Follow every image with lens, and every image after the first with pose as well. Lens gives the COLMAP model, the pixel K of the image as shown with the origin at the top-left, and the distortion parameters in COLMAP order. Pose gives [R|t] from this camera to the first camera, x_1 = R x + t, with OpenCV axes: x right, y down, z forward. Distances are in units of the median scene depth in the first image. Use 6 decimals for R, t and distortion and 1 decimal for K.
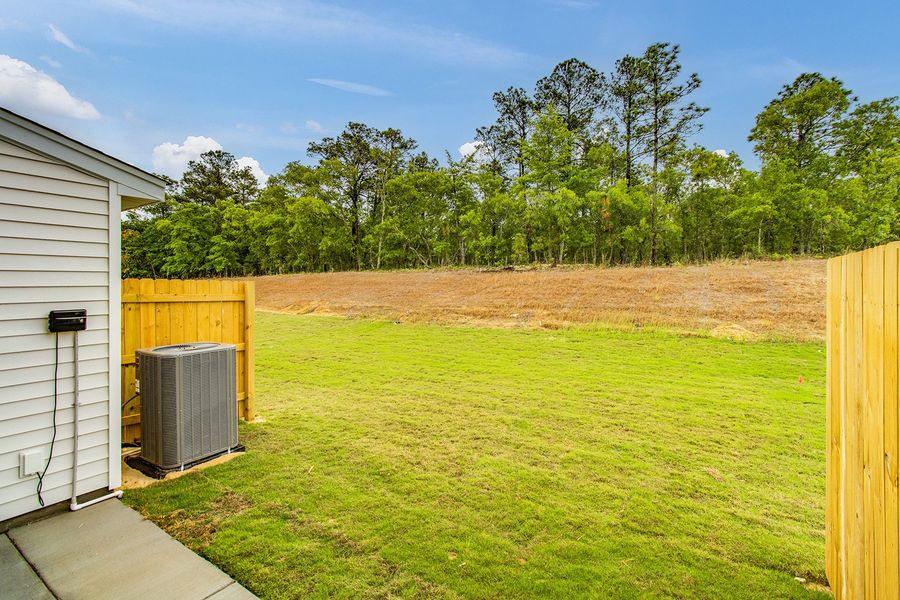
lens RADIAL K [[416.2, 0, 449.6], [0, 416.2, 290.8], [0, 0, 1]] dist [-0.001554, 0.000363]
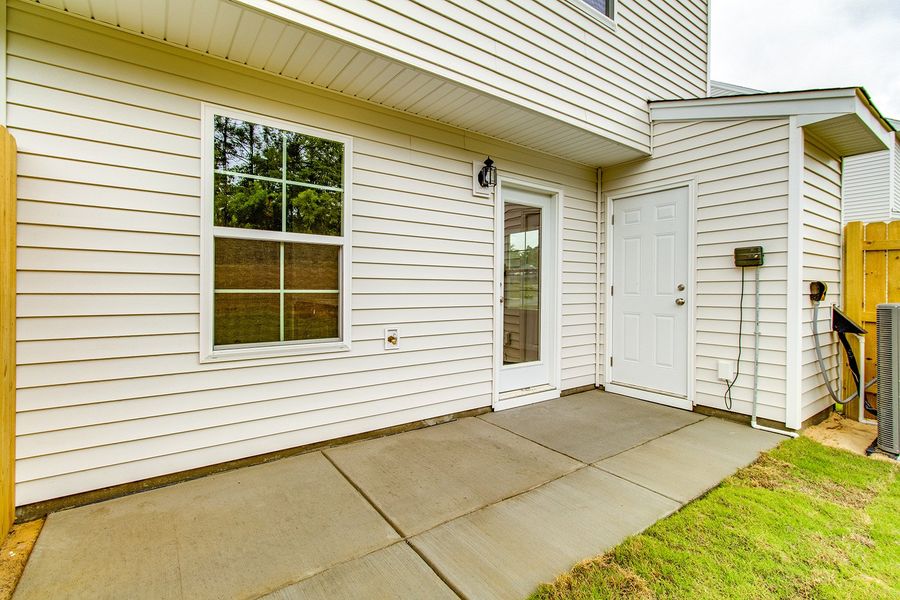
lens RADIAL K [[416.2, 0, 451.8], [0, 416.2, 292.8], [0, 0, 1]] dist [-0.001554, 0.000363]
pose [[-0.346281, 0.015878, -0.937996, 0.410329], [-0.008425, 0.999764, 0.020034, 0.147290], [0.938093, 0.014840, -0.346066, 0.606420]]
